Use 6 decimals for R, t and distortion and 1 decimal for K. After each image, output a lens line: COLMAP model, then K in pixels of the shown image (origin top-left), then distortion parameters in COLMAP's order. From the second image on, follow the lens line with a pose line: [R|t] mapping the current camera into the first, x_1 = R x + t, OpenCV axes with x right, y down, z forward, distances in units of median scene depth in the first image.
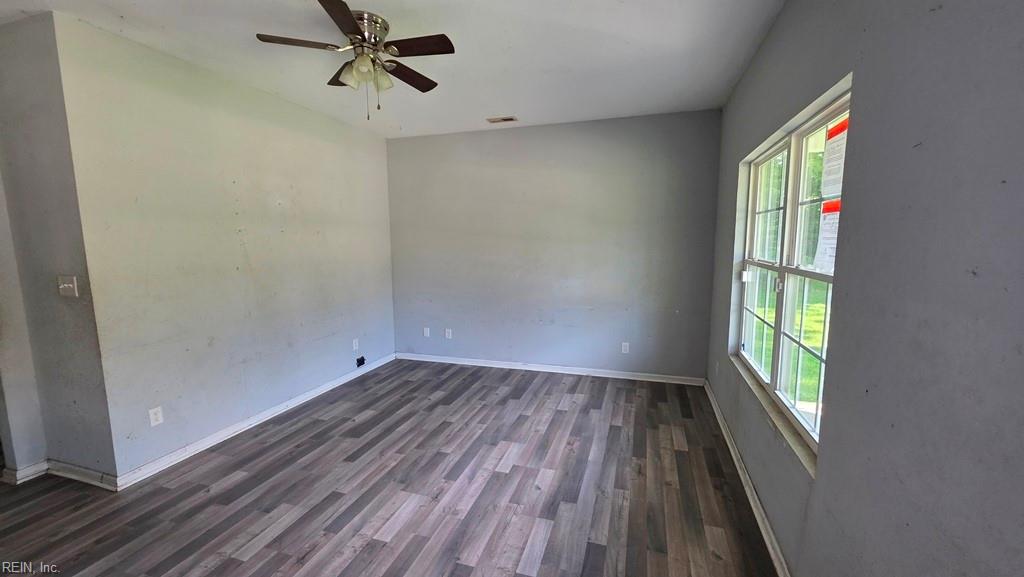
lens RADIAL K [[409.9, 0, 514.5], [0, 409.9, 291.8], [0, 0, 1]] dist [0.002292, 0.000446]
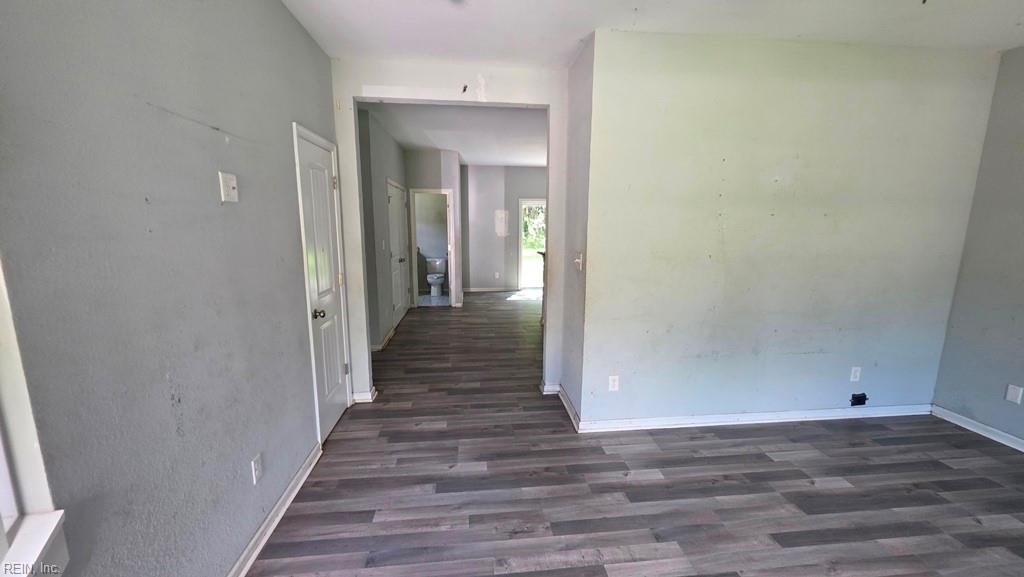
lens RADIAL K [[409.9, 0, 514.5], [0, 409.9, 291.8], [0, 0, 1]] dist [0.002292, 0.000446]
pose [[0.409943, 0.158818, -0.898178, -0.019950], [-0.123893, 0.985293, 0.117676, -0.033202], [0.903658, 0.063037, 0.423591, 0.234132]]
